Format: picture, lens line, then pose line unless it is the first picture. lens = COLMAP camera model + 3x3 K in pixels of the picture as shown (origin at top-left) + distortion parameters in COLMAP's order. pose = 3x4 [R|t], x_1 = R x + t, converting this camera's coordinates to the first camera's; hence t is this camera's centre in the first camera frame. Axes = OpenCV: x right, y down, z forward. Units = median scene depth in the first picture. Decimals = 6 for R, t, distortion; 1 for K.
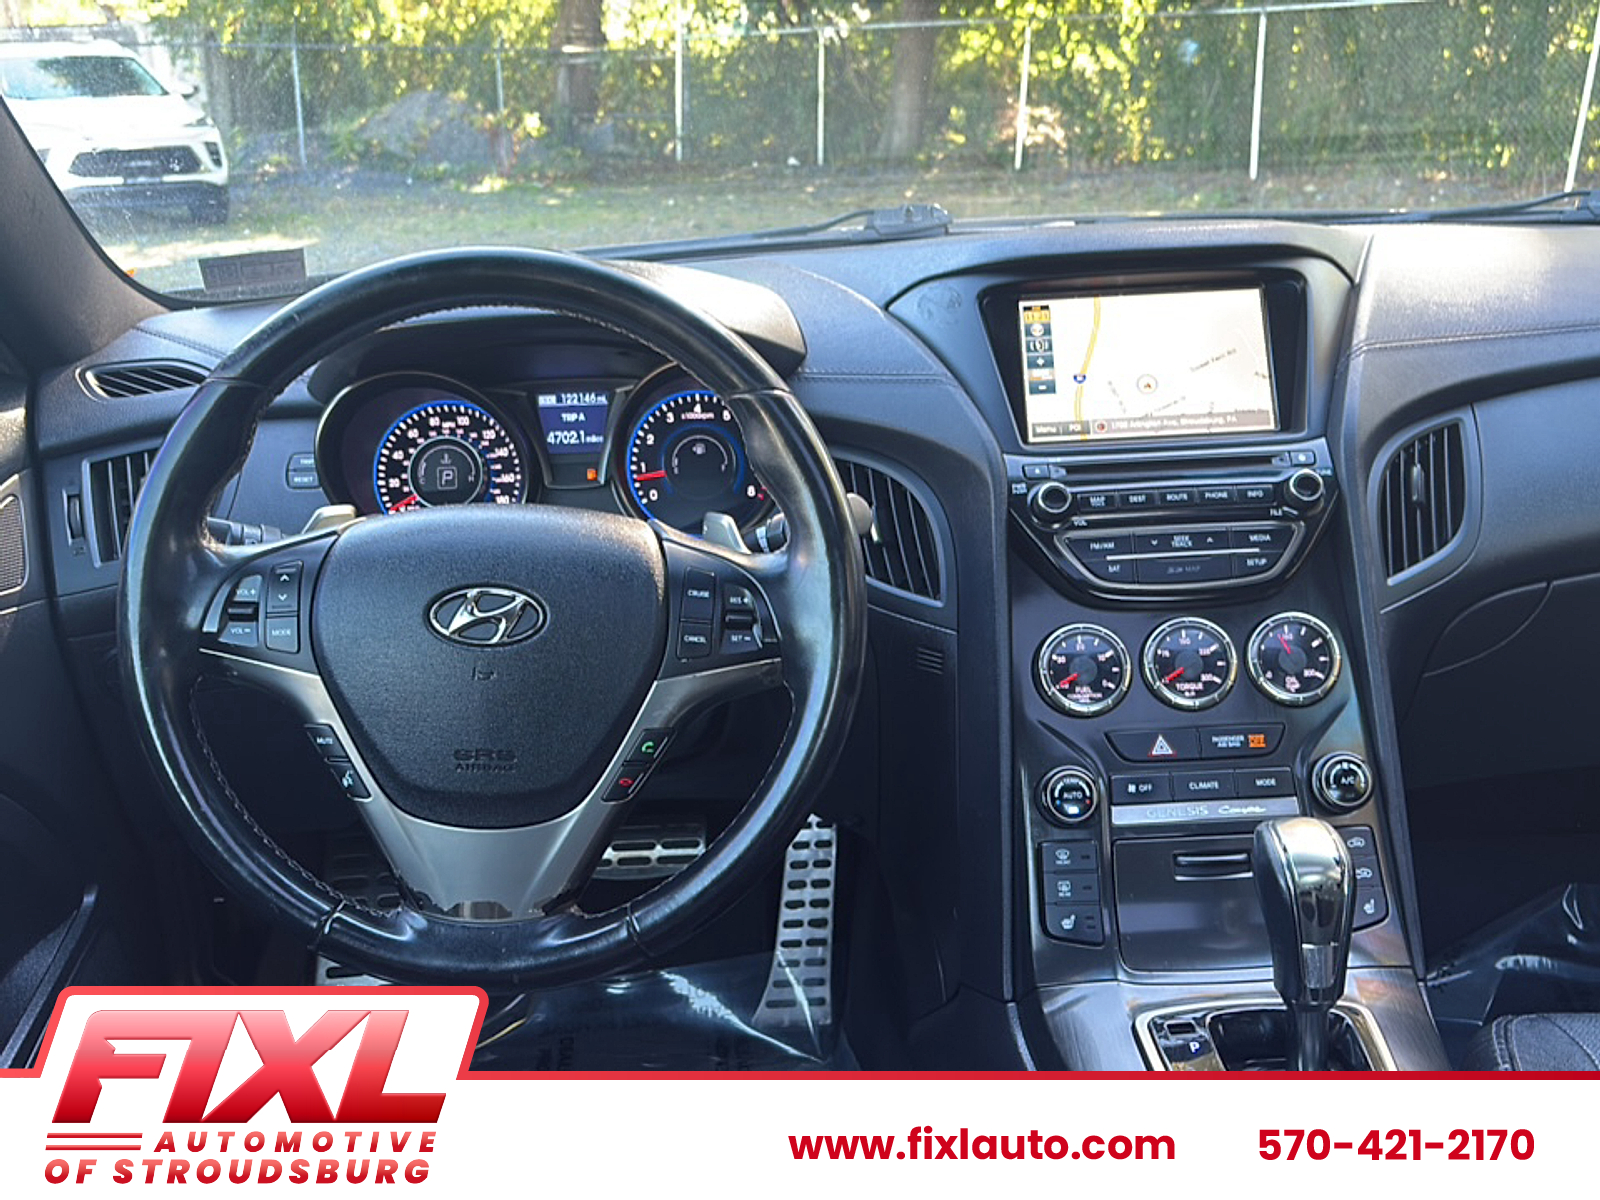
lens RADIAL K [[1507.3, 0, 800.0], [0, 1507.3, 600.0], [0, 0, 1]] dist [0.162740, -0.476841]
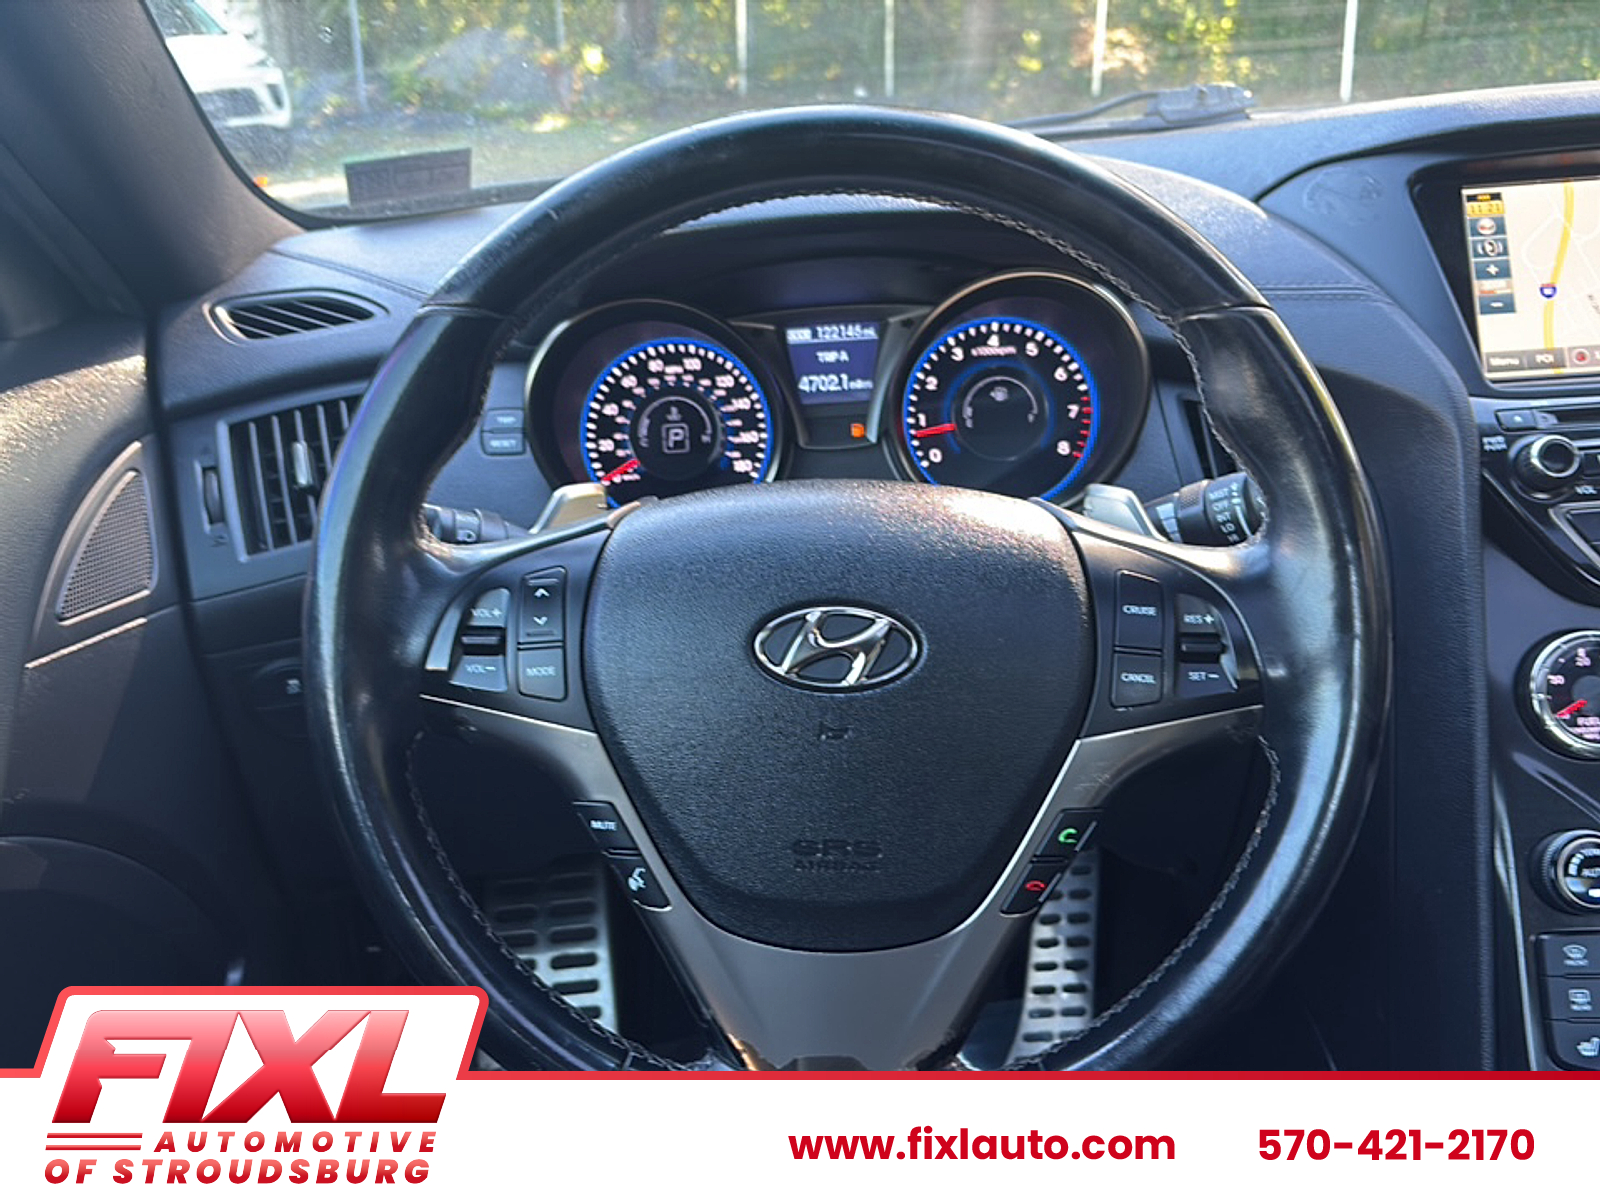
lens RADIAL K [[1507.3, 0, 800.0], [0, 1507.3, 600.0], [0, 0, 1]] dist [0.162740, -0.476841]
pose [[0.999245, -0.008912, -0.037815, -0.138690], [0.010356, 0.999218, 0.038152, -0.026118], [0.037445, -0.038514, 0.998556, 0.223173]]
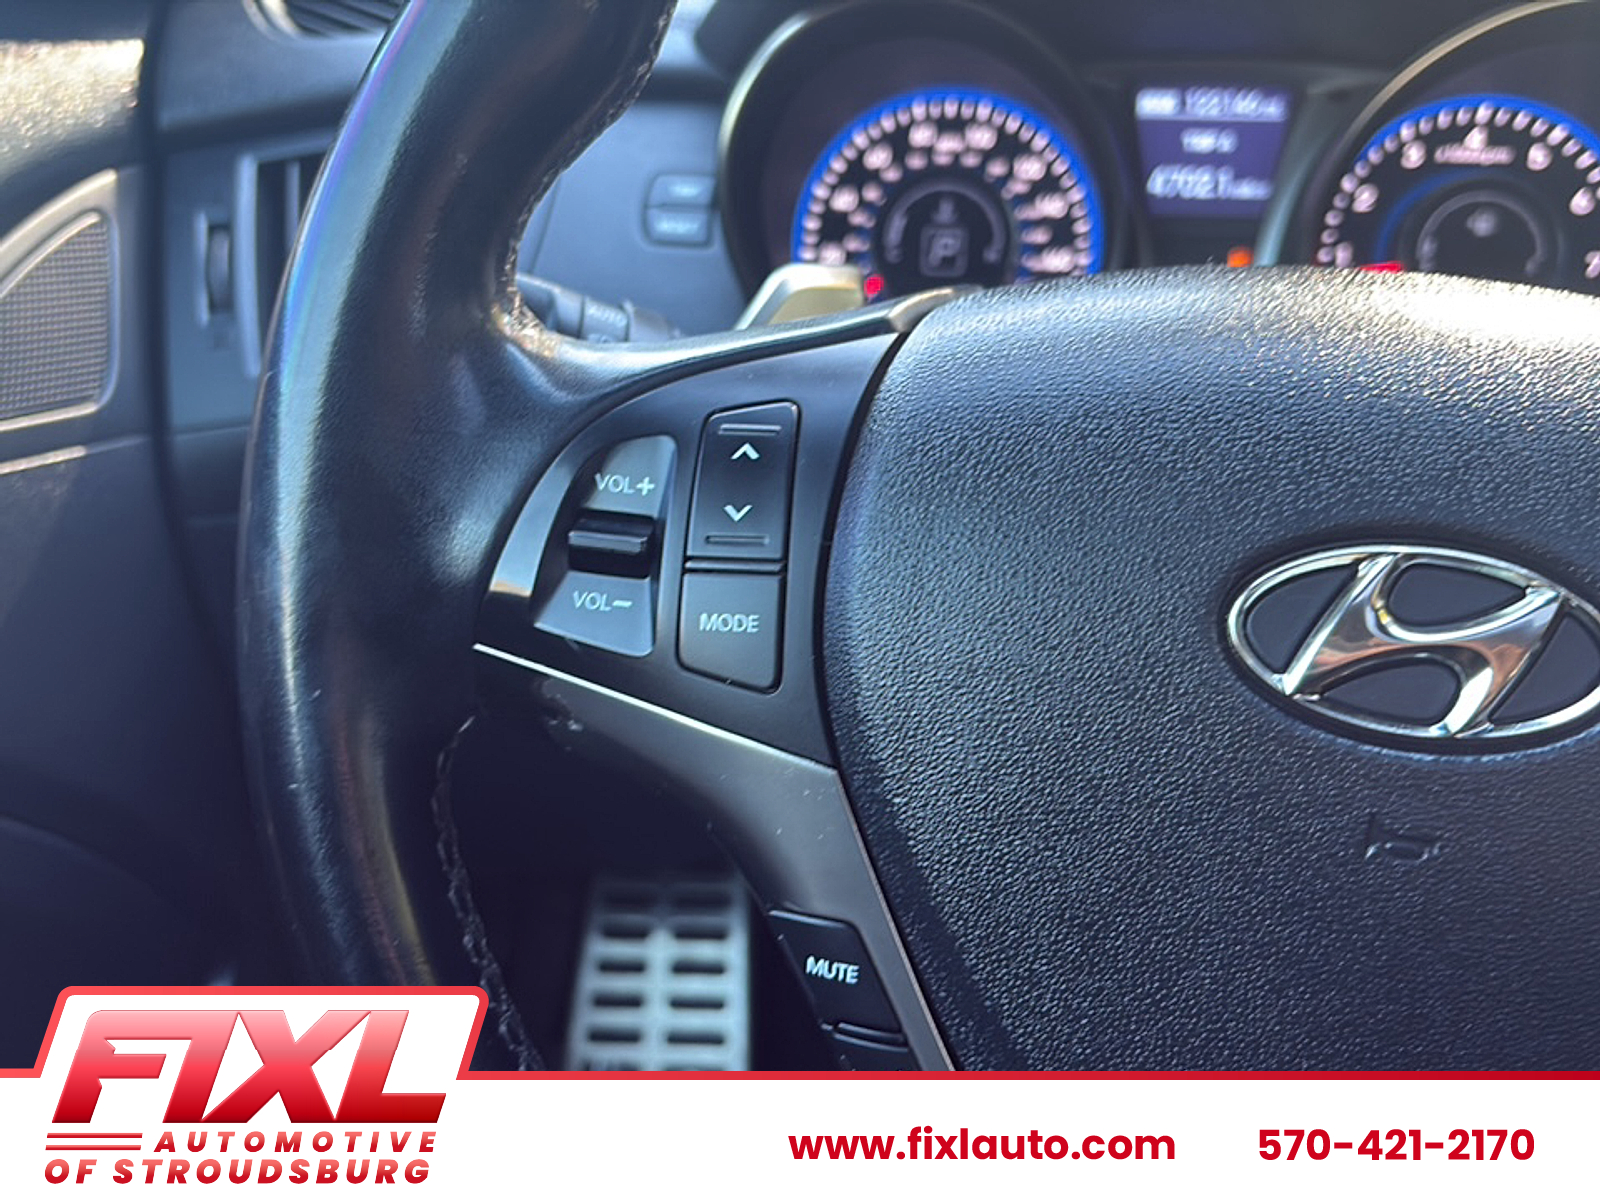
lens RADIAL K [[1547.4, 0, 800.0], [0, 1547.4, 600.0], [0, 0, 1]] dist [-0.009354, -0.011174]
pose [[0.987663, 0.096232, -0.123539, -0.203771], [-0.085246, 0.992164, 0.091340, -0.010146], [0.131361, -0.079682, 0.988127, 0.487901]]
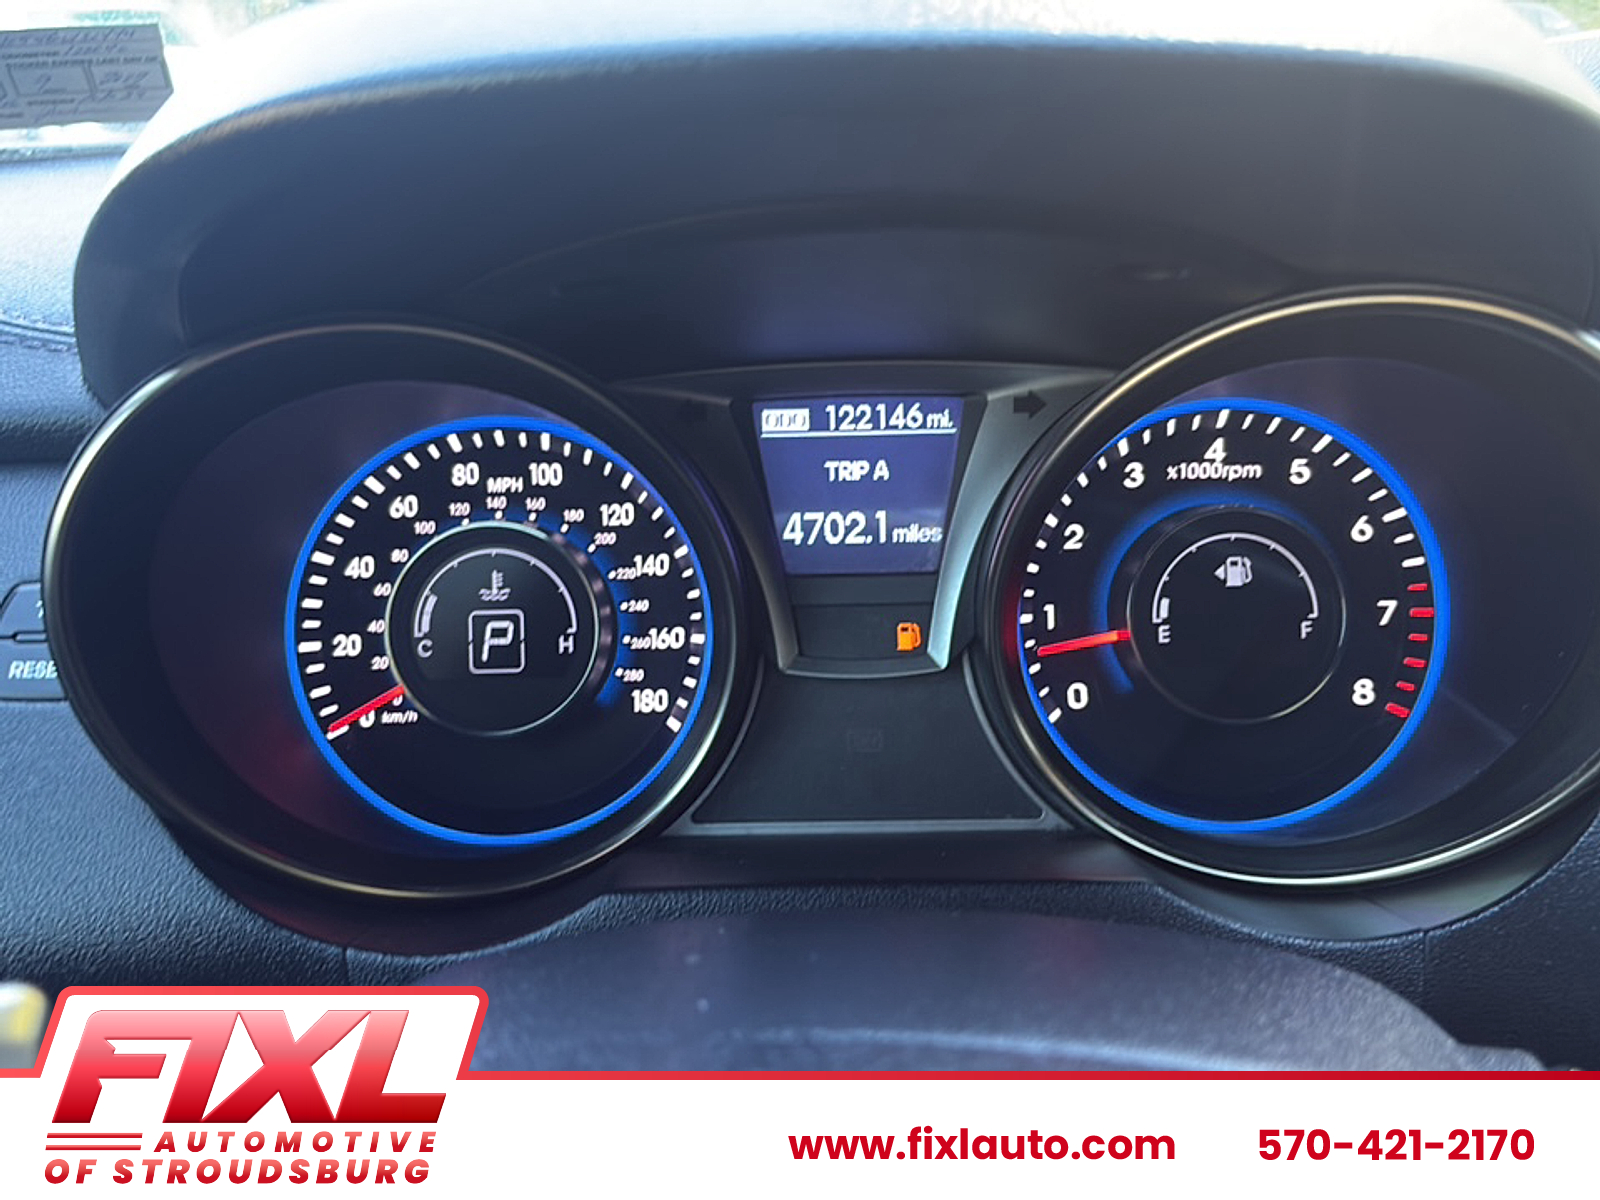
lens RADIAL K [[1507.3, 0, 800.0], [0, 1507.3, 600.0], [0, 0, 1]] dist [0.162740, -0.476841]
pose [[0.999350, 0.026593, -0.024352, -0.154175], [-0.026438, 0.999628, 0.006670, -0.093036], [0.024521, -0.006022, 0.999681, 0.652901]]
